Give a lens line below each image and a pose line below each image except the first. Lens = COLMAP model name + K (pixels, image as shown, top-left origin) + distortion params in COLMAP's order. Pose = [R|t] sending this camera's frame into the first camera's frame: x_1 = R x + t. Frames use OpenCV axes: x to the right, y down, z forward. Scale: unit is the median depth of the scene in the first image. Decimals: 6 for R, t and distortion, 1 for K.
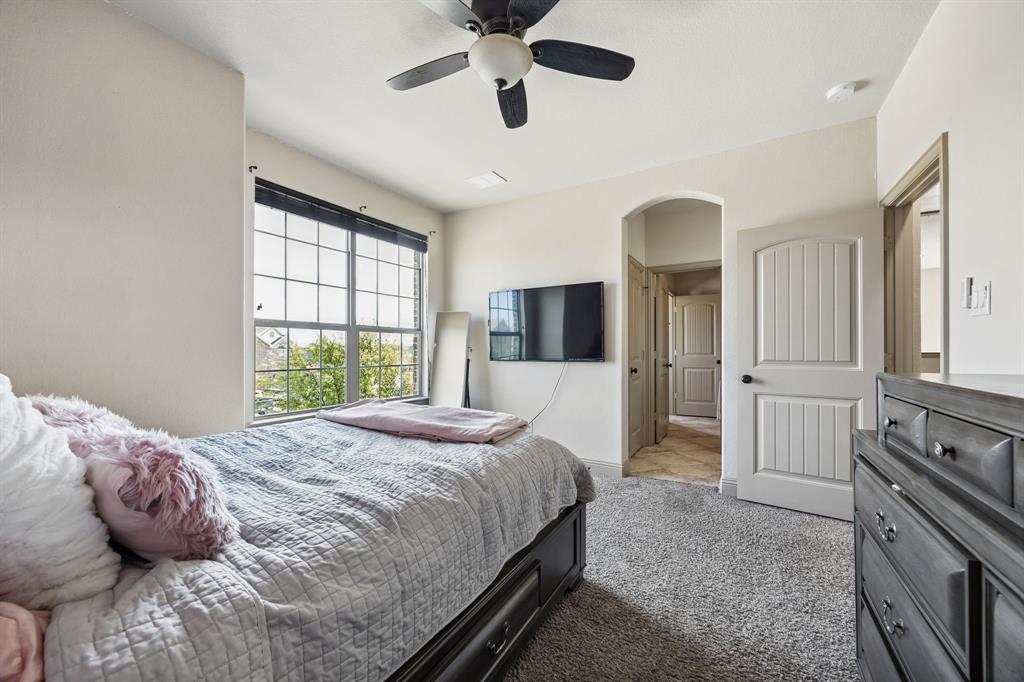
lens RADIAL K [[407.4, 0, 515.9], [0, 407.4, 343.9], [0, 0, 1]] dist [-0.001760, -0.000171]
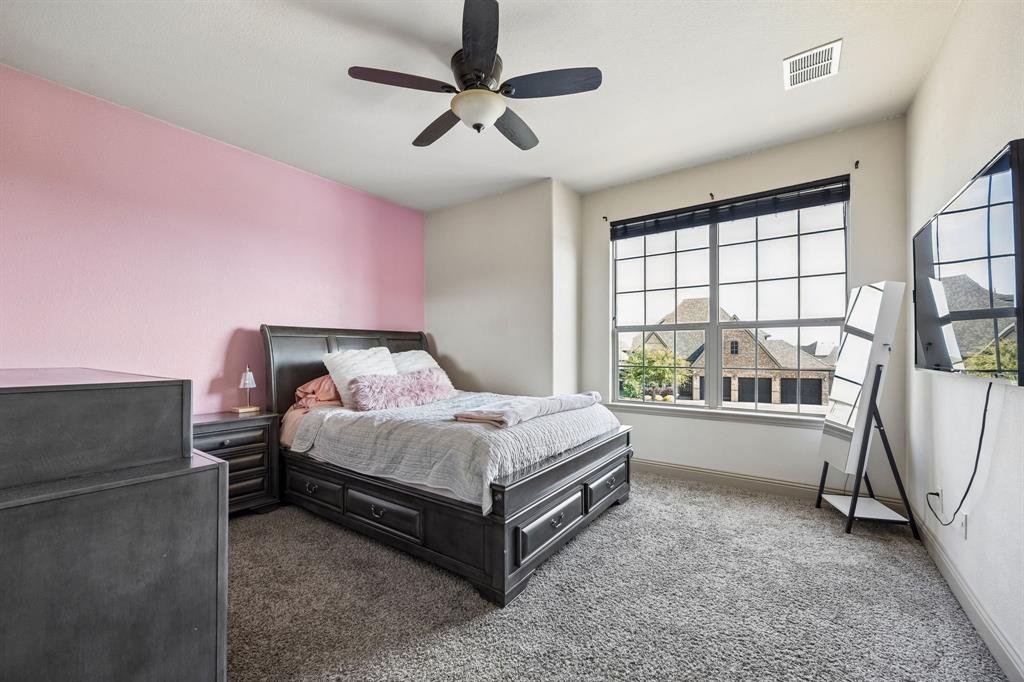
lens RADIAL K [[407.4, 0, 510.5], [0, 407.4, 346.9], [0, 0, 1]] dist [-0.001760, -0.000171]
pose [[-0.109158, -0.026033, -0.993684, 0.582306], [0.006572, 0.999616, -0.026910, 0.032439], [0.994003, -0.009468, -0.108945, 0.633078]]
